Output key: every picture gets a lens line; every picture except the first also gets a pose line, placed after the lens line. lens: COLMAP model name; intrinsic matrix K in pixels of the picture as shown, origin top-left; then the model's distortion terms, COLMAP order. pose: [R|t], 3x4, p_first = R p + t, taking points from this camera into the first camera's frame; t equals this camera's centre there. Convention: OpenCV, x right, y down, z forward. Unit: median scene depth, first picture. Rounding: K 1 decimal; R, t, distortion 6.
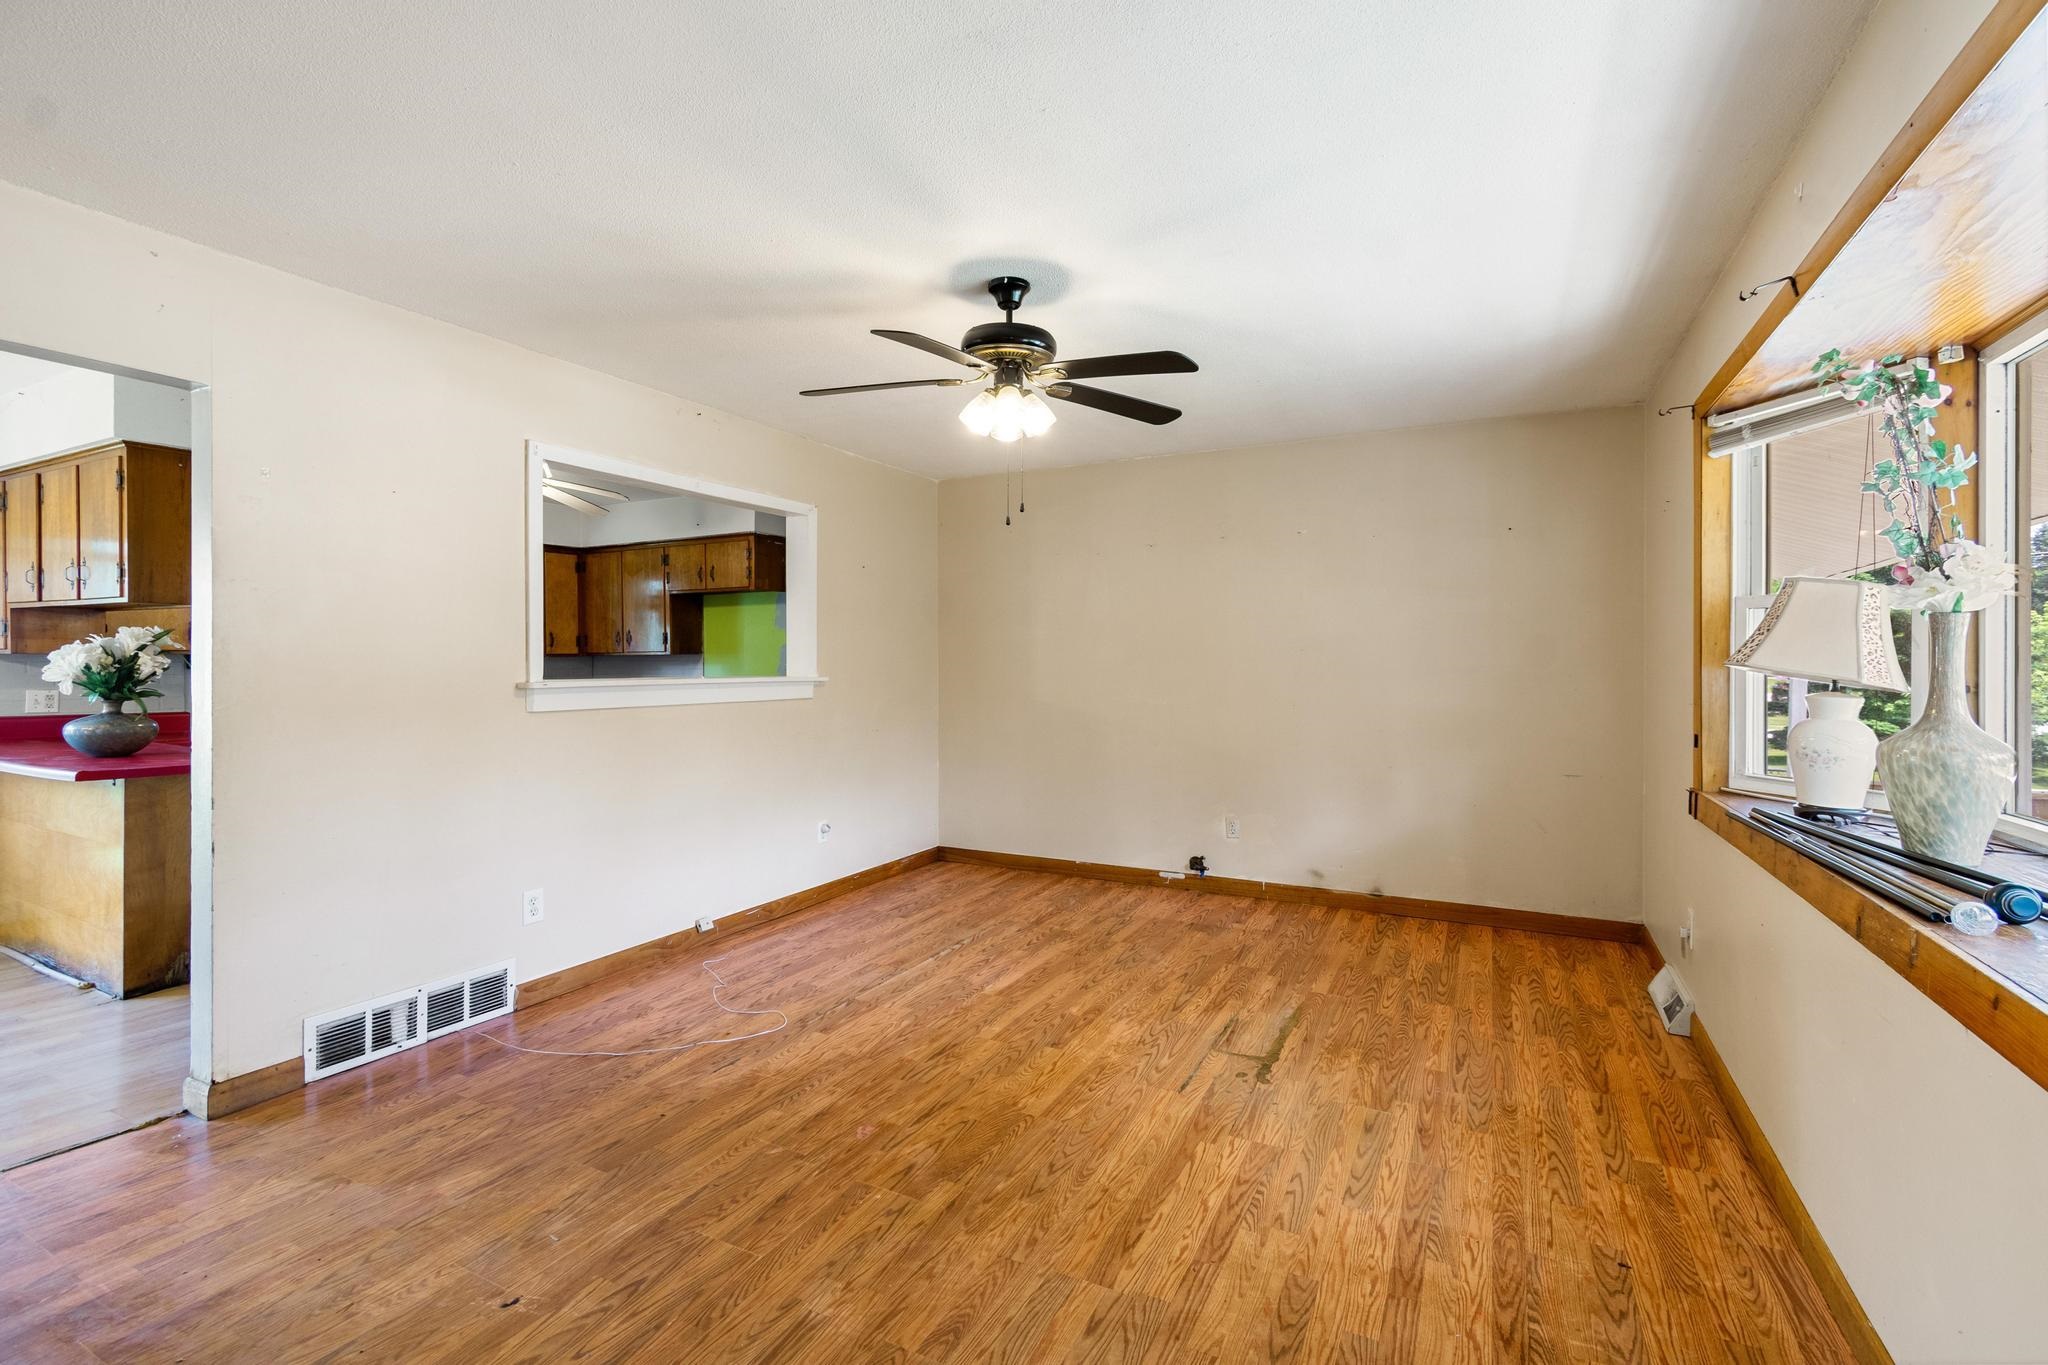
lens RADIAL K [[901.6, 0, 1024.6], [0, 901.6, 665.4], [0, 0, 1]] dist [0.001325, 0.000597]
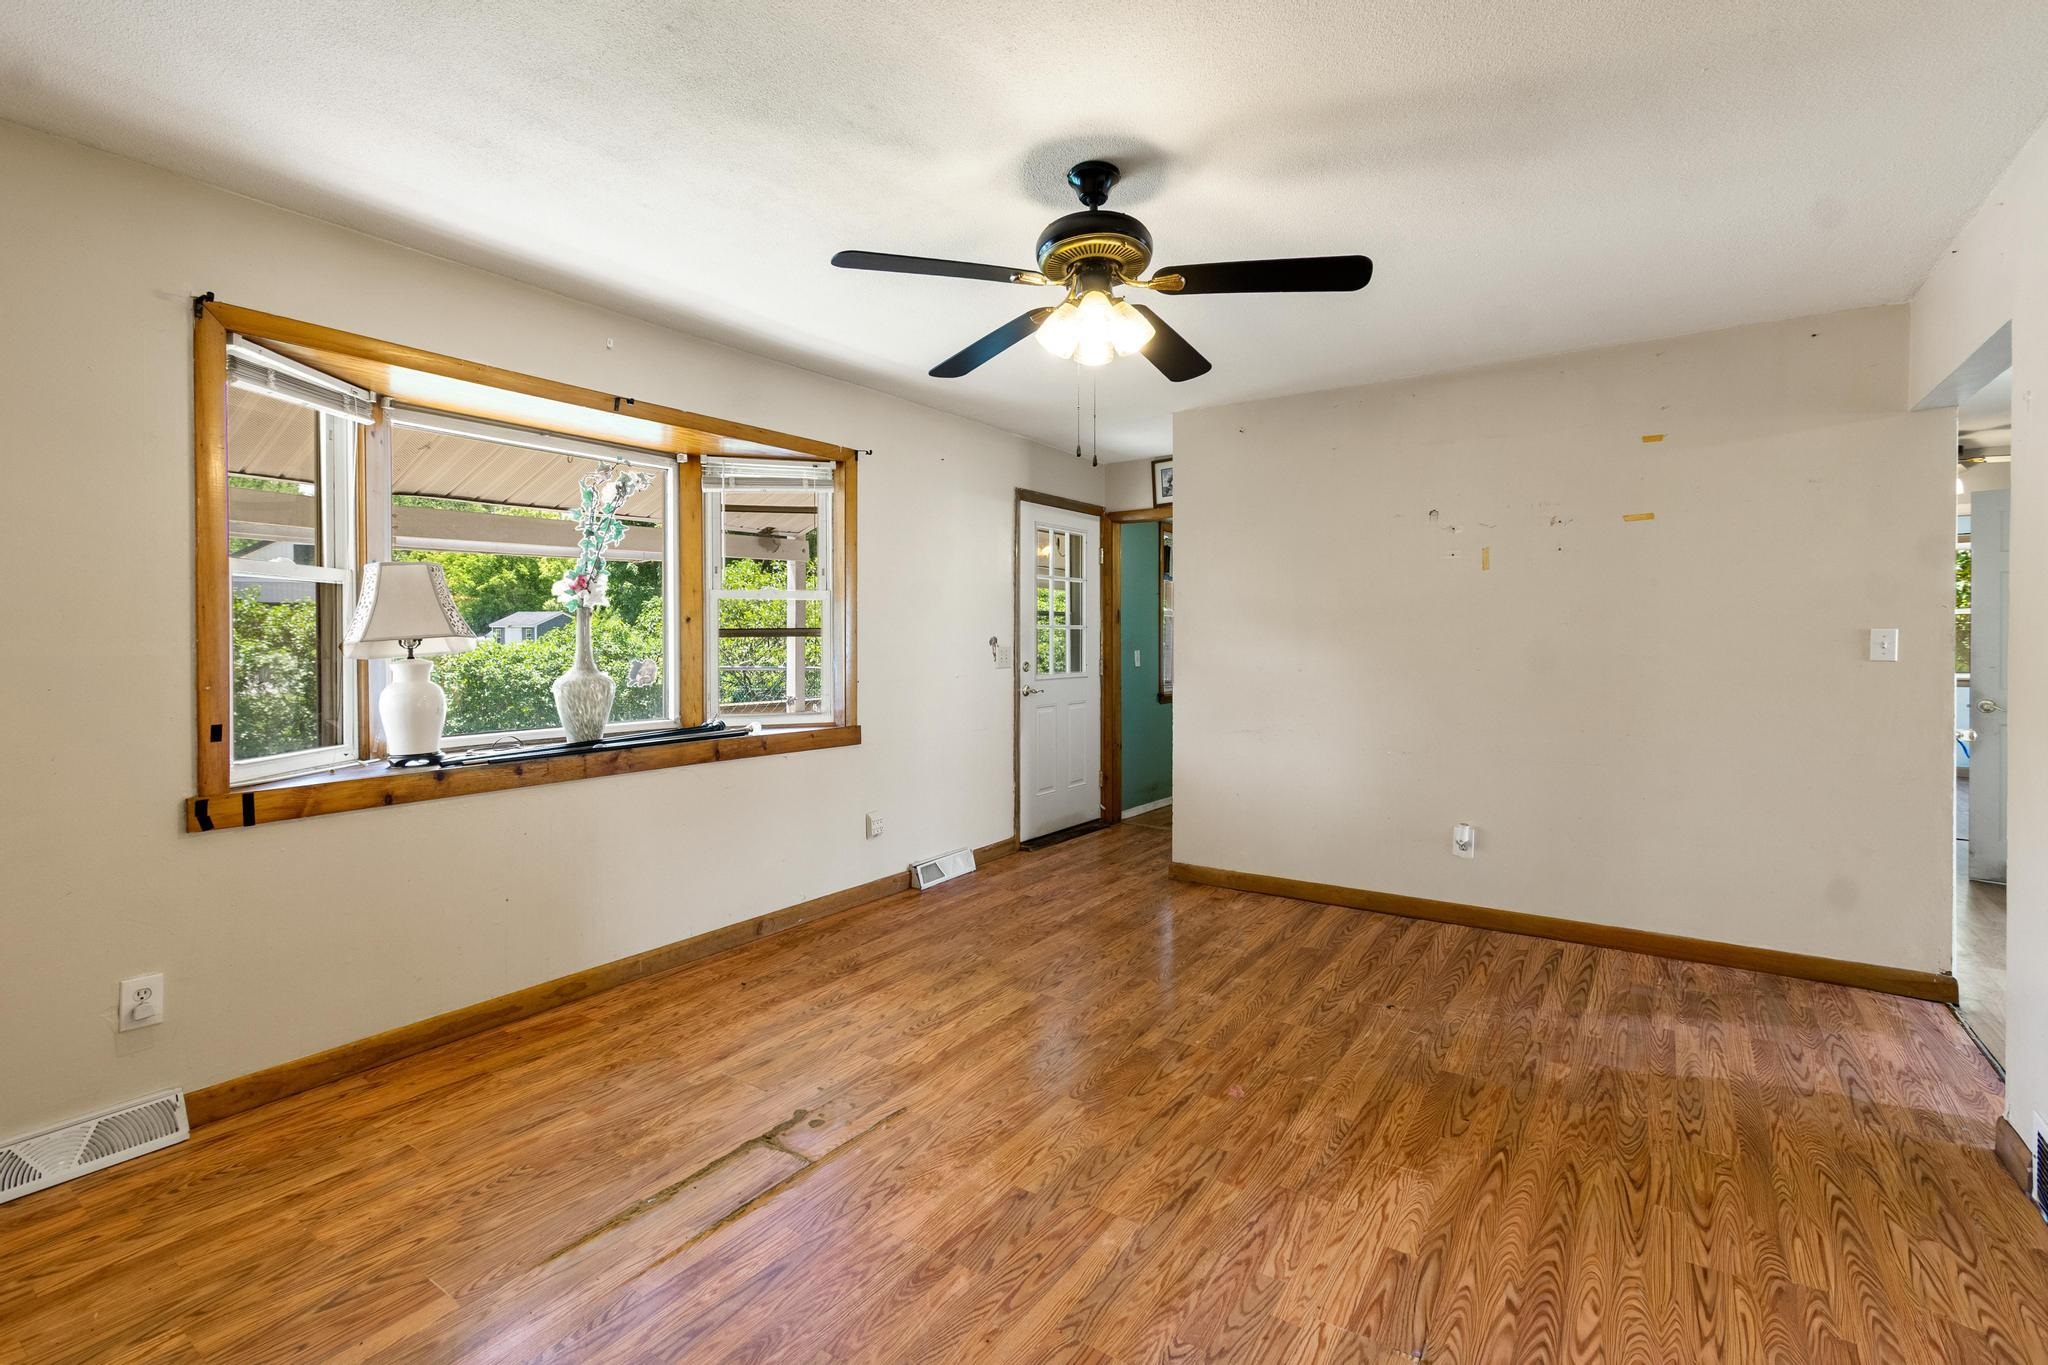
lens RADIAL K [[918.0, 0, 1030.4], [0, 918.0, 639.5], [0, 0, 1]] dist [0.002945, 0.000093]
pose [[-0.993273, -0.001478, 0.115785, -0.063453], [-0.000906, 0.999987, 0.004990, -0.002785], [-0.115791, 0.004851, -0.993262, 2.024549]]
